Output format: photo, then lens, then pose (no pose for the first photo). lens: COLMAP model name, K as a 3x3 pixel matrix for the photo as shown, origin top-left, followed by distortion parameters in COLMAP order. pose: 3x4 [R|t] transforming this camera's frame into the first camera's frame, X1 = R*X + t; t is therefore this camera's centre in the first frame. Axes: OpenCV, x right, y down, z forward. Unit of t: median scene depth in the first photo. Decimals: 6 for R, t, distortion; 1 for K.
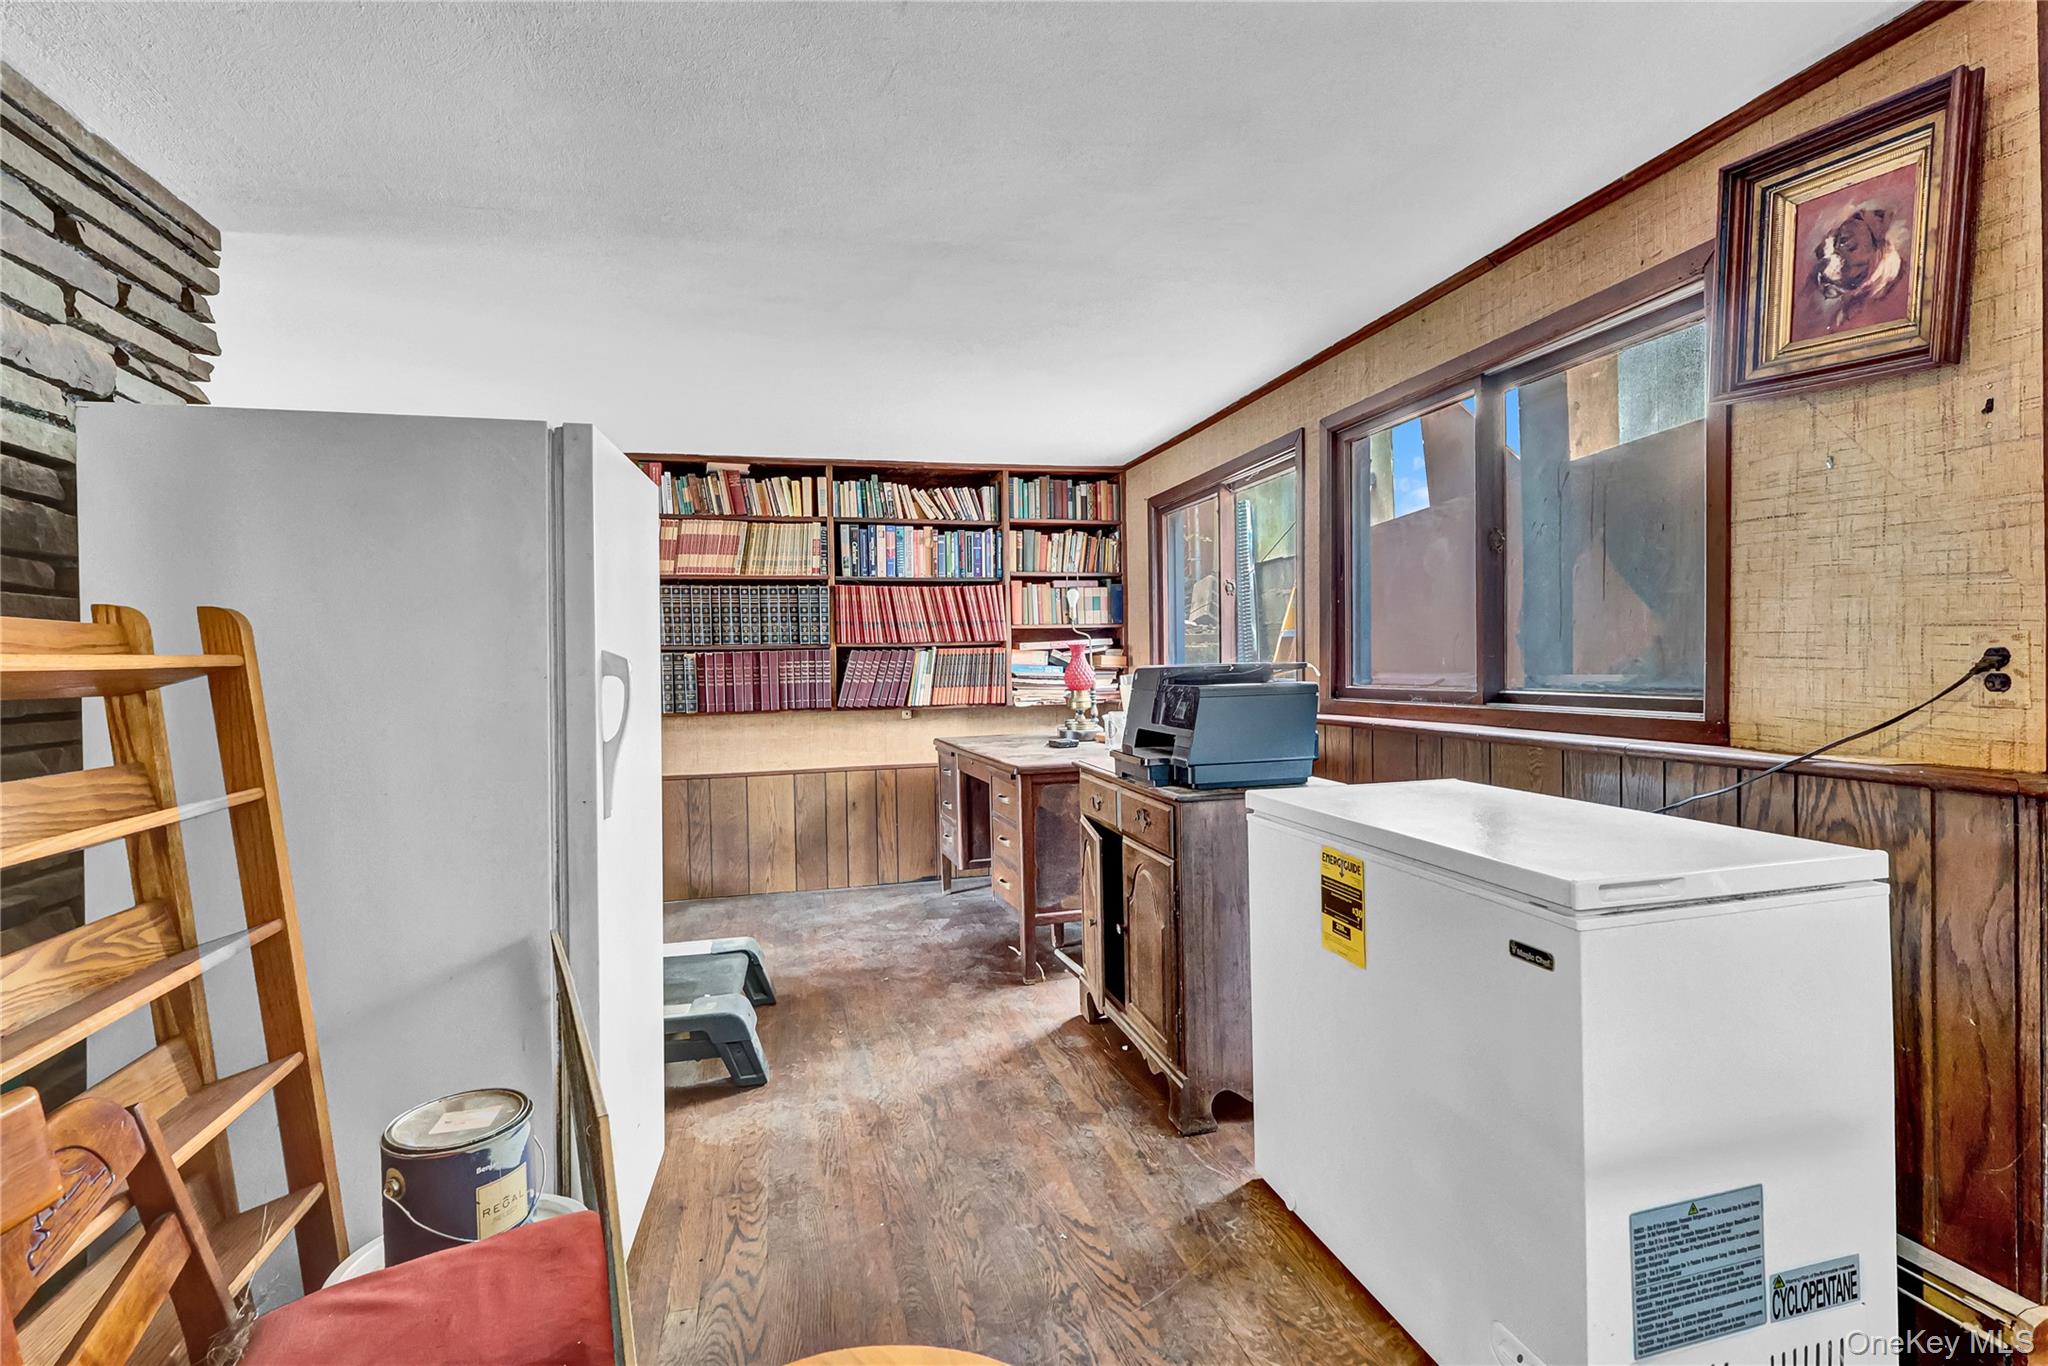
lens RADIAL K [[962.2, 0, 1025.5], [0, 962.2, 687.4], [0, 0, 1]] dist [-0.002237, 0.000527]
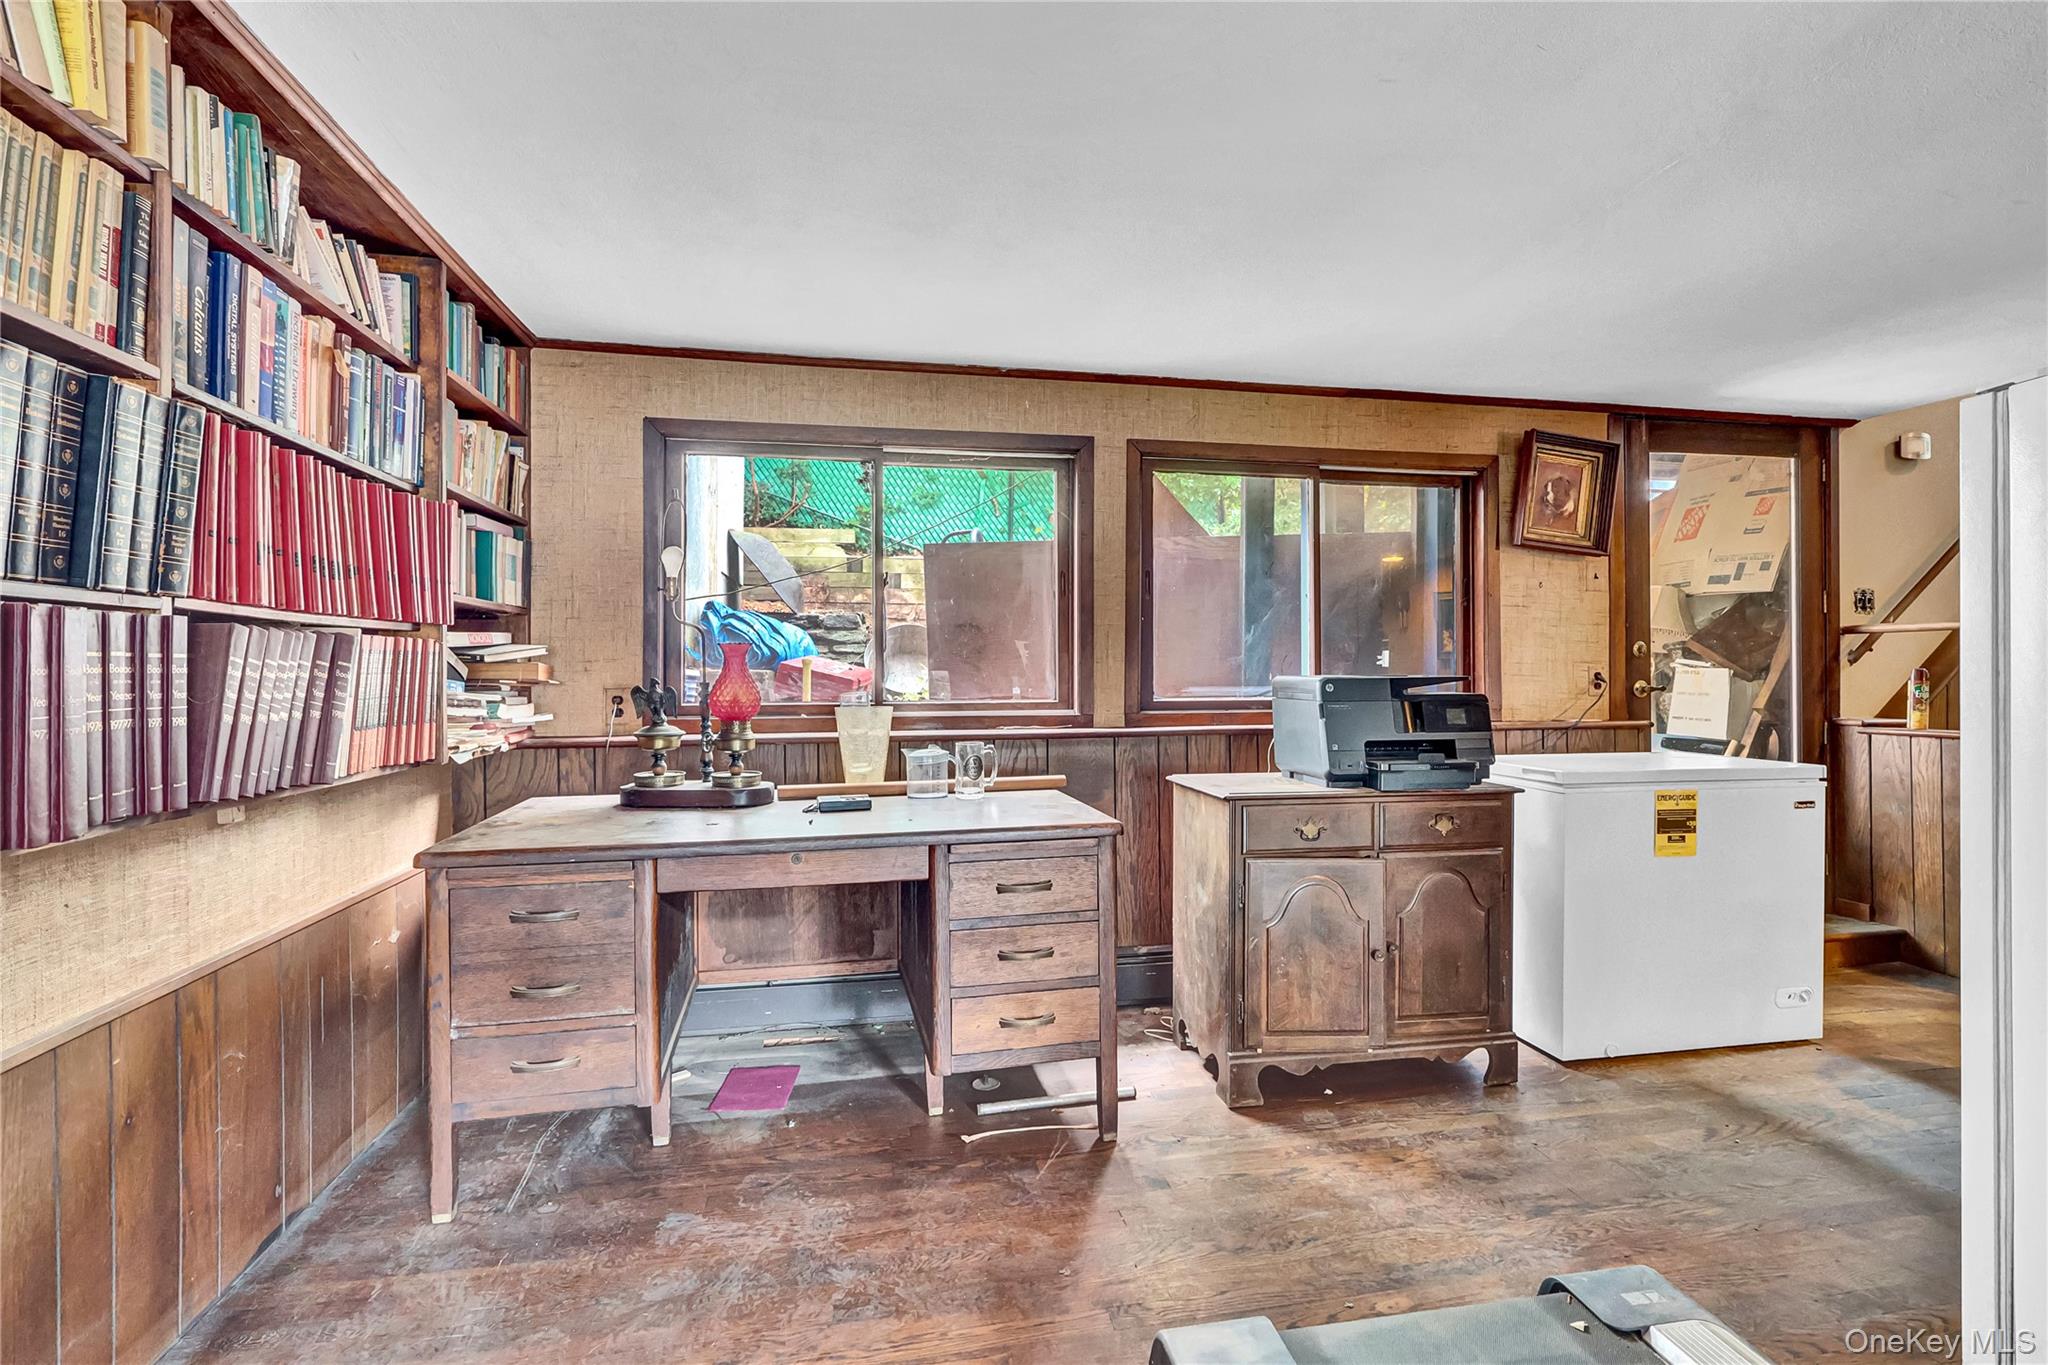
lens RADIAL K [[962.2, 0, 1025.5], [0, 962.2, 686.9], [0, 0, 1]] dist [-0.002237, 0.000527]
pose [[0.058867, 0.003603, 0.998259, -0.945158], [0.026887, 0.999625, -0.005193, -0.017381], [-0.997904, 0.027146, 0.058748, 1.391140]]
